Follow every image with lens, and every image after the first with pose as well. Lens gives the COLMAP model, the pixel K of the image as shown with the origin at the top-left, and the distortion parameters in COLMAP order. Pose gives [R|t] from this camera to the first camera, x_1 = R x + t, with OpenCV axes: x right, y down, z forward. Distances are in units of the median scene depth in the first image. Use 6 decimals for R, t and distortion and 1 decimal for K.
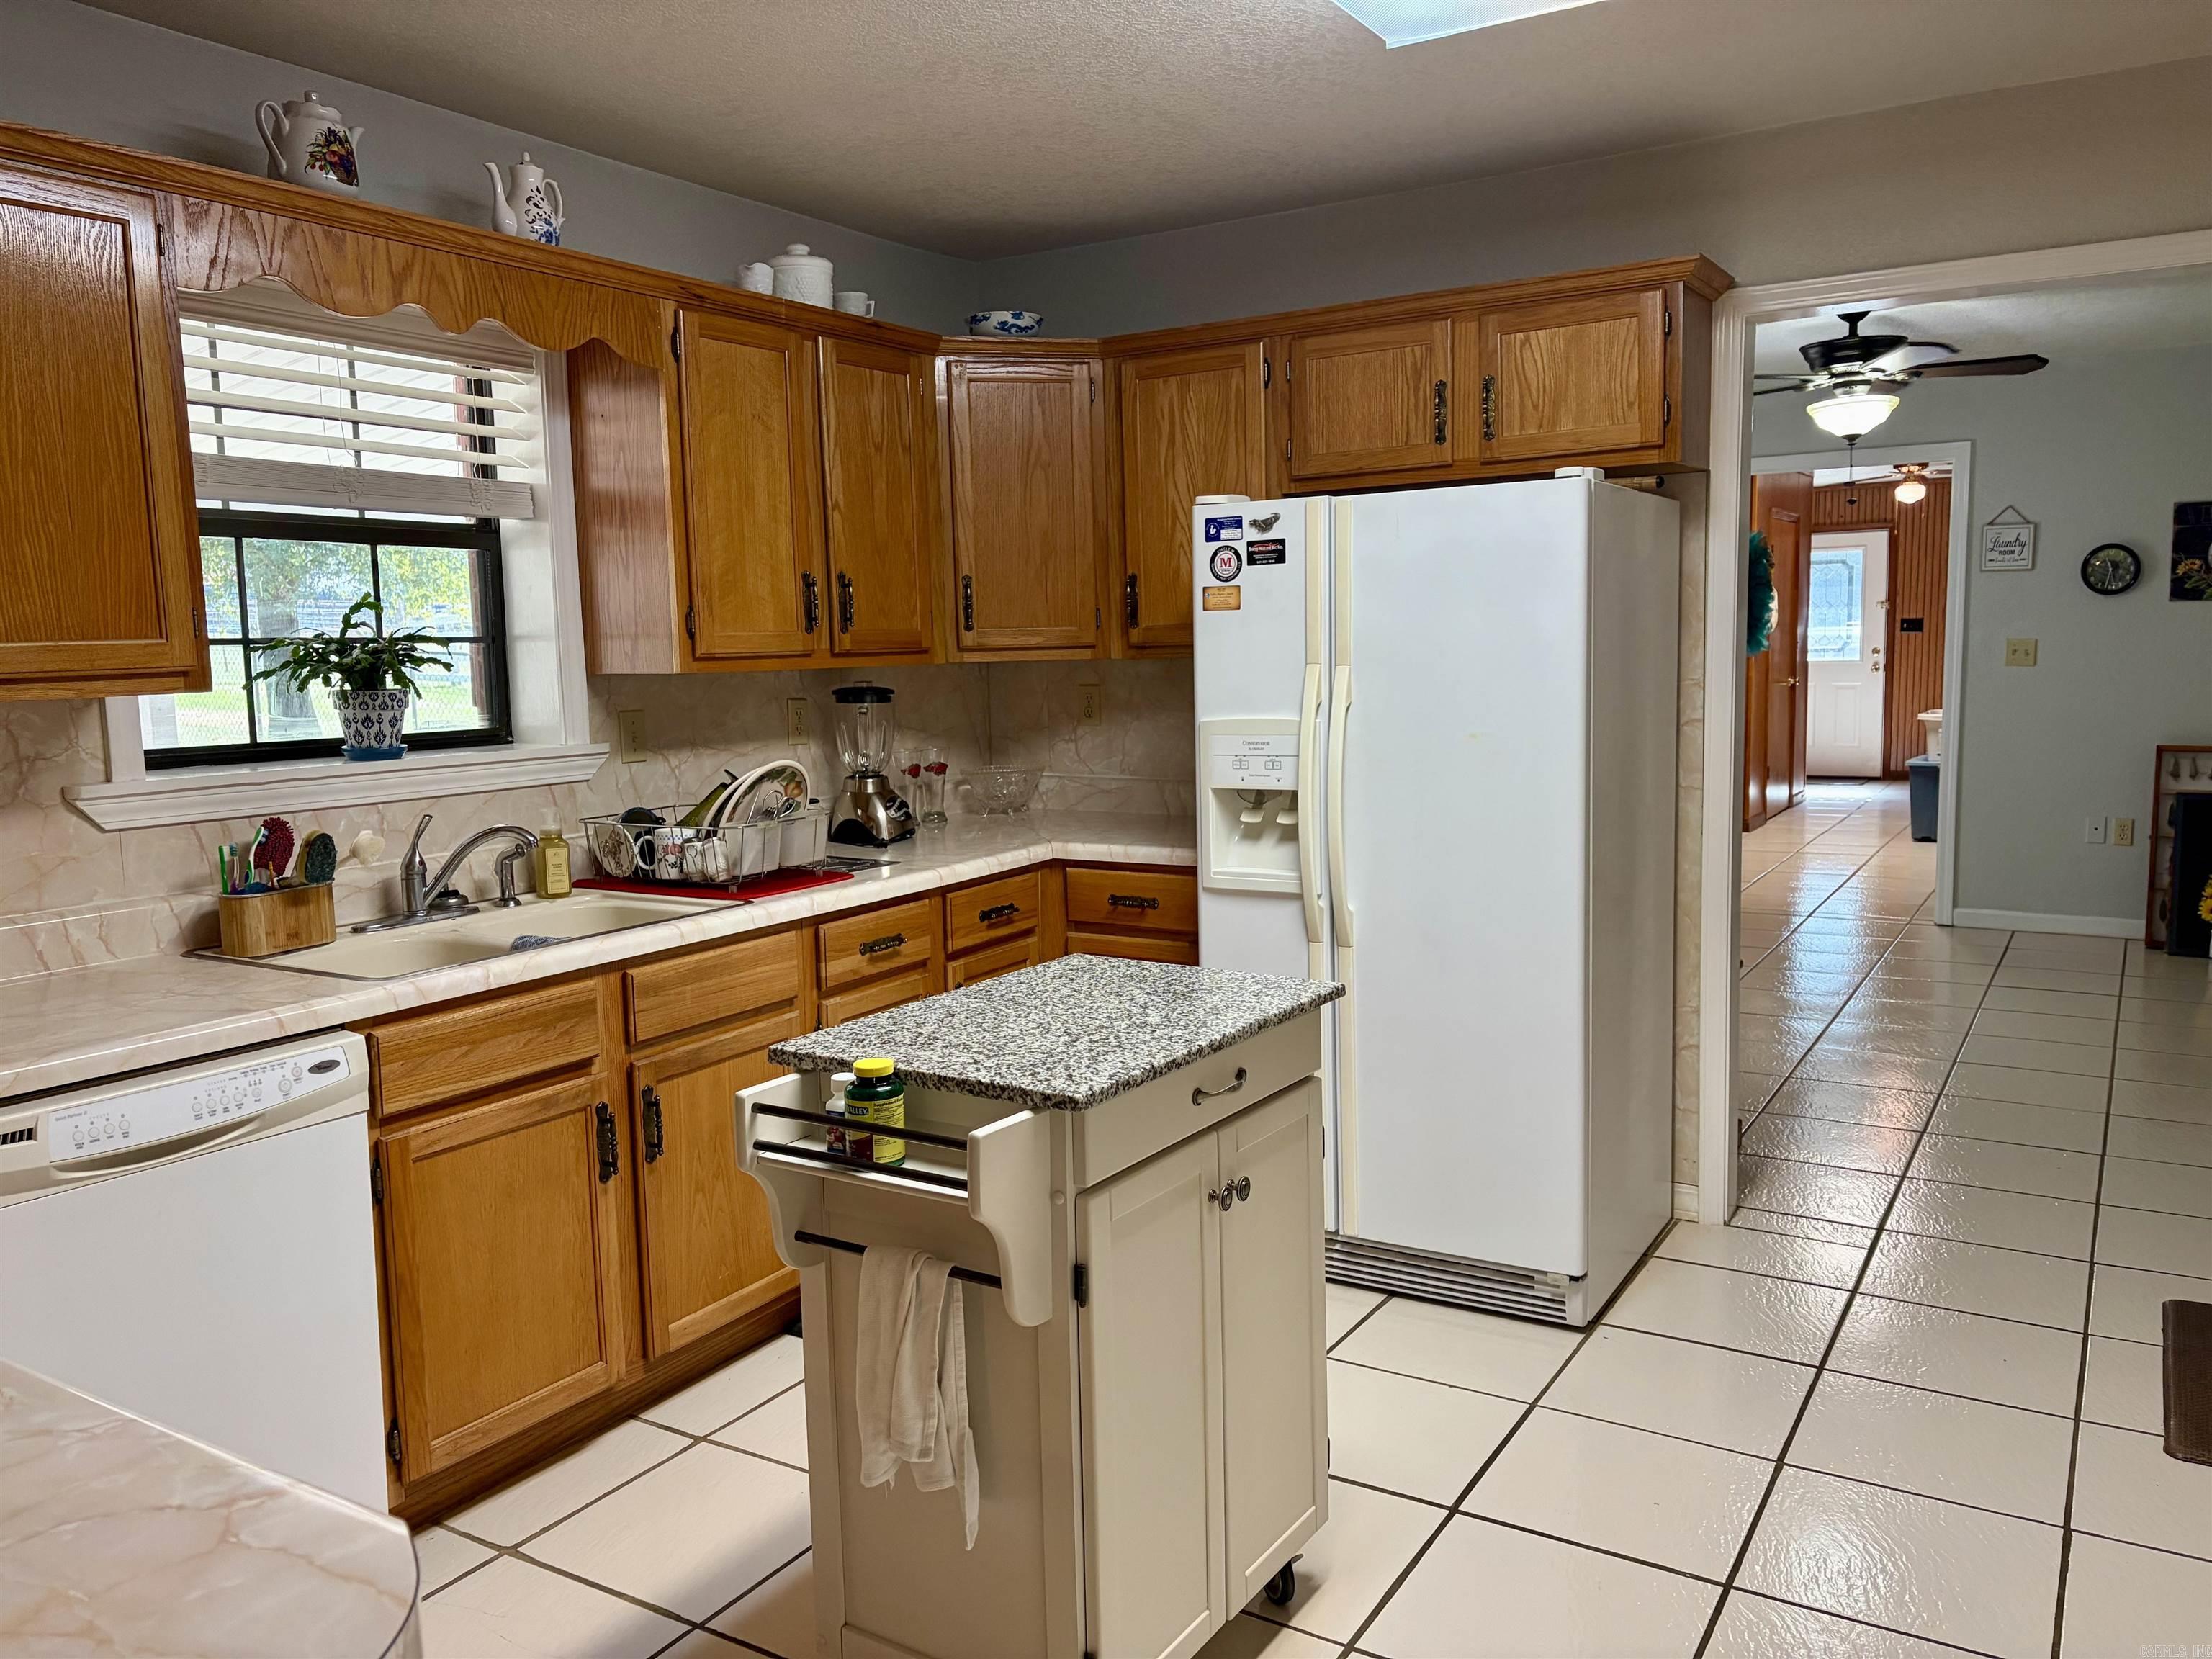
lens RADIAL K [[1660.6, 0, 1105.6], [0, 1660.6, 827.8], [0, 0, 1]] dist [0.031027, -0.013728]
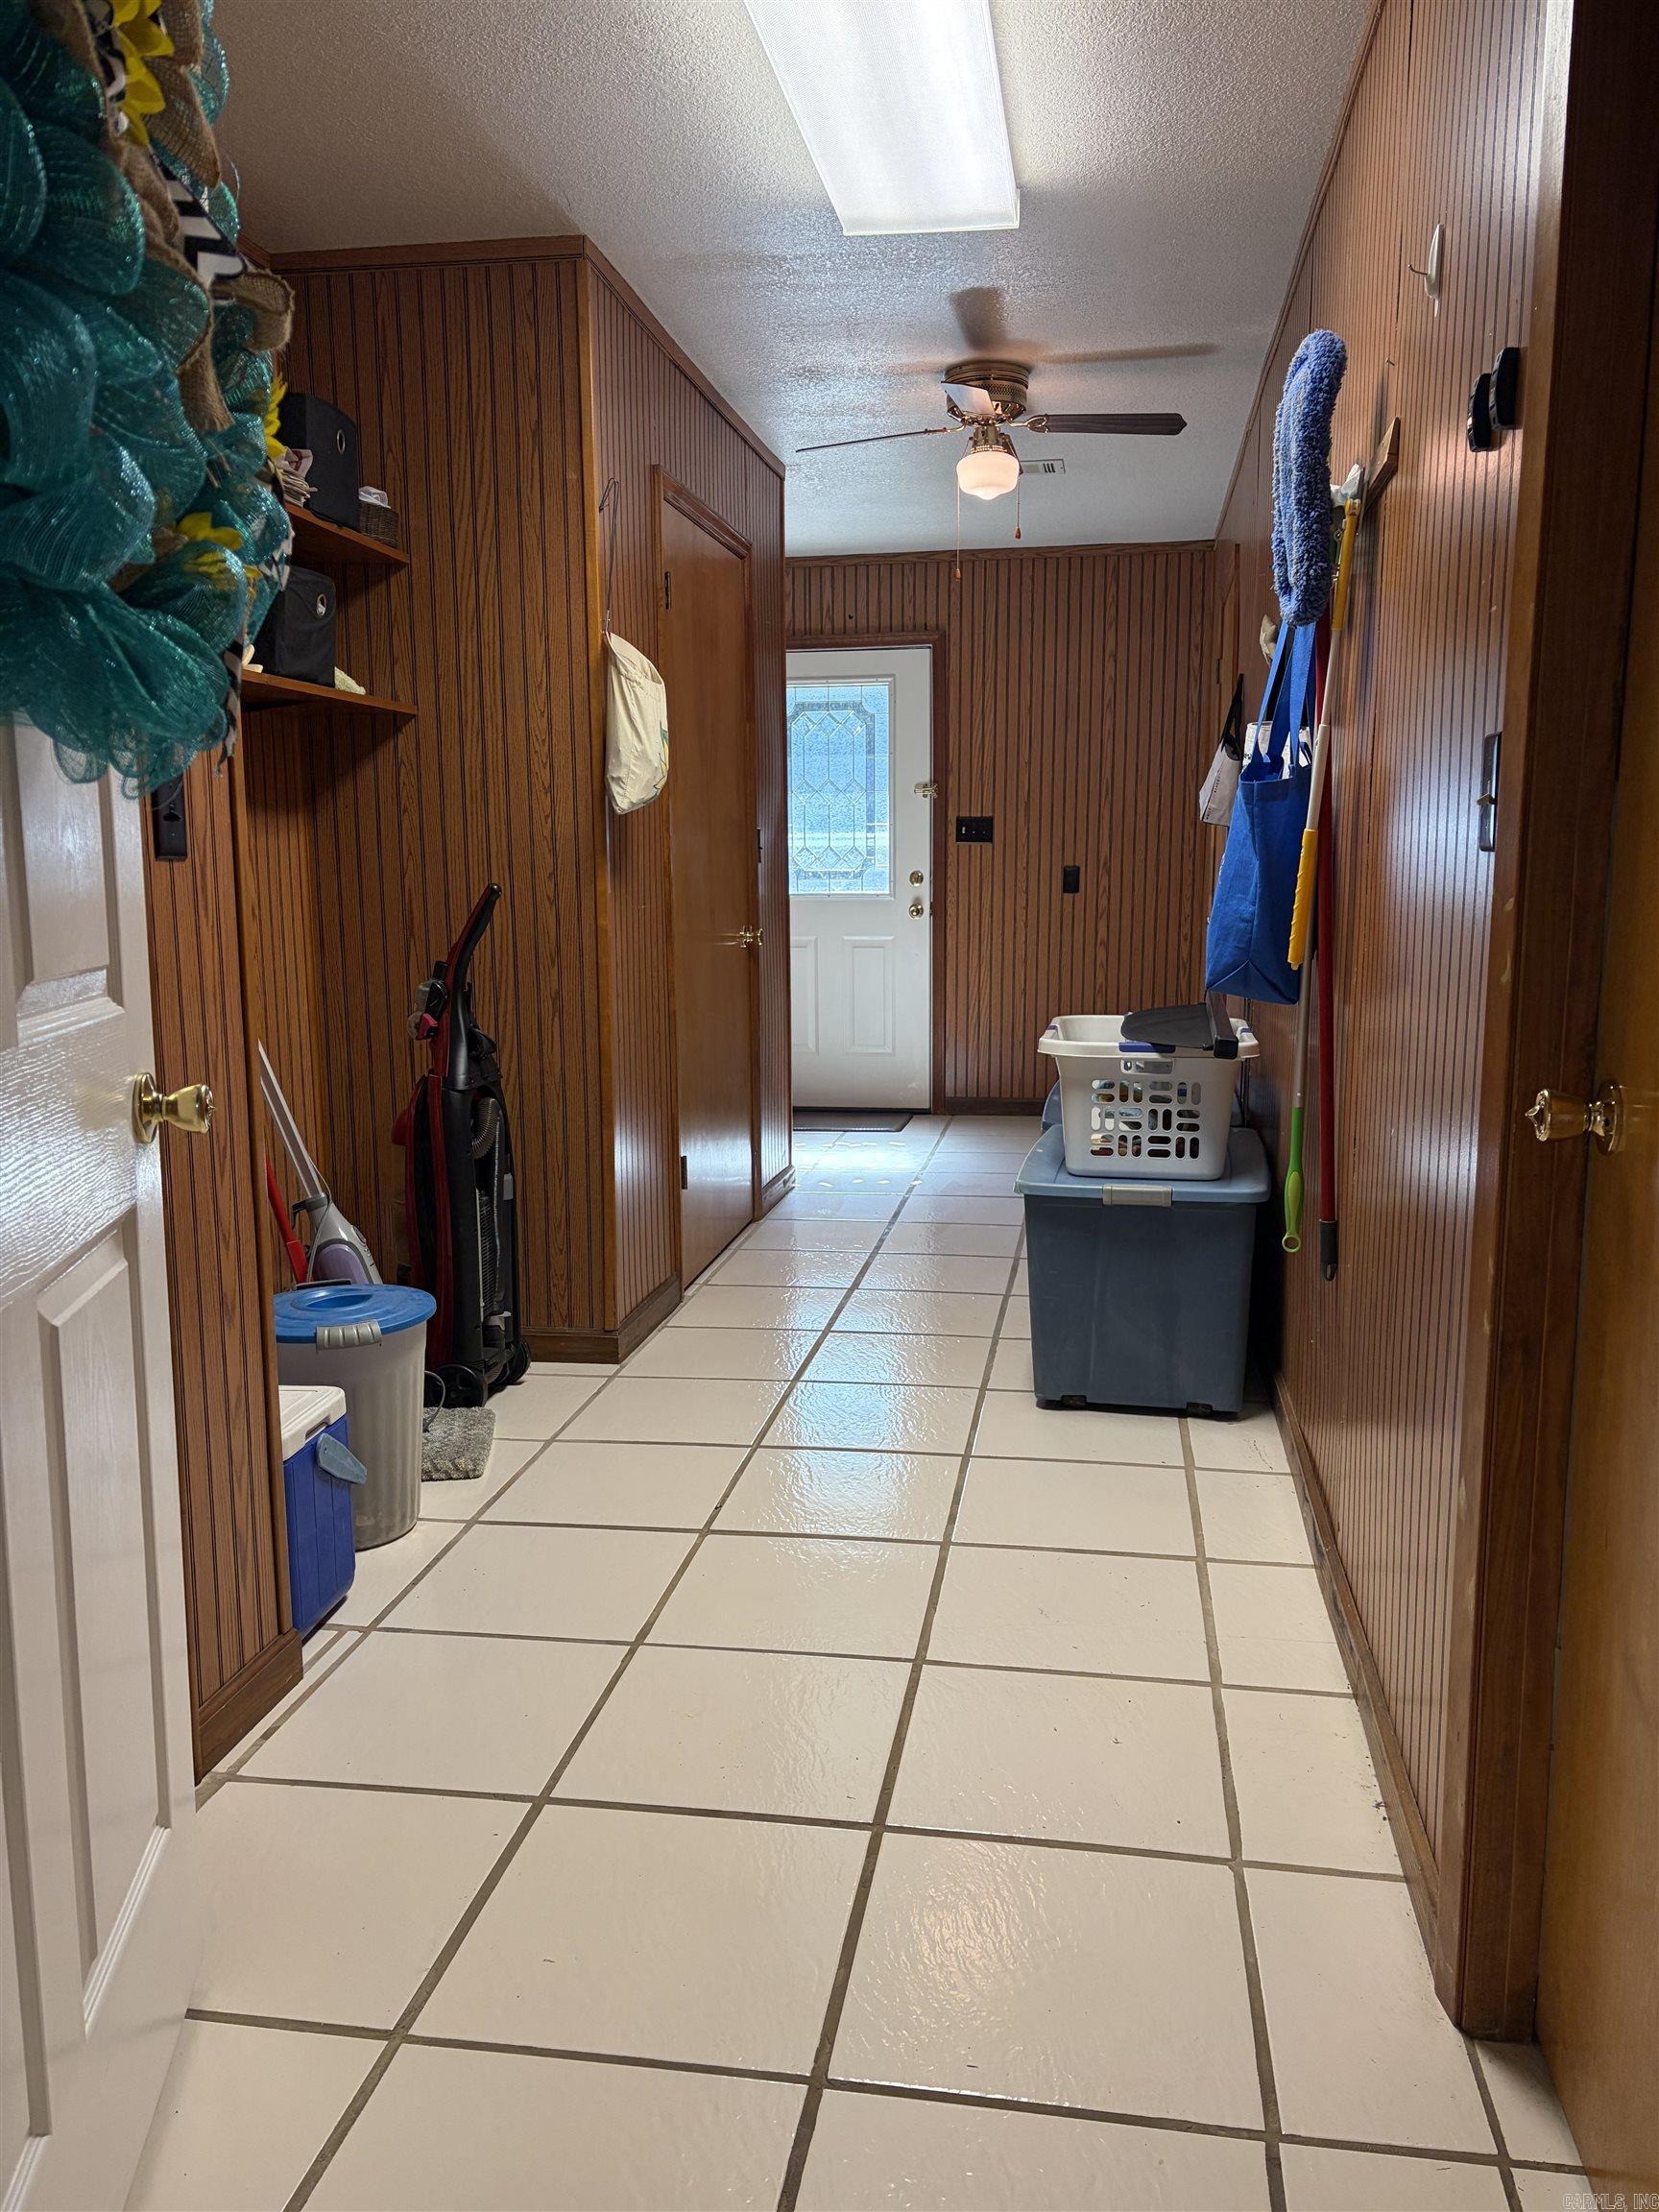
lens RADIAL K [[1660.6, 0, 833.2], [0, 1660.6, 1109.2], [0, 0, 1]] dist [0.031027, -0.013728]
pose [[0.927394, -0.036922, 0.372260, 0.236278], [0.026036, 0.999075, 0.034229, -0.050665], [-0.373179, -0.022052, 0.927497, 0.516205]]
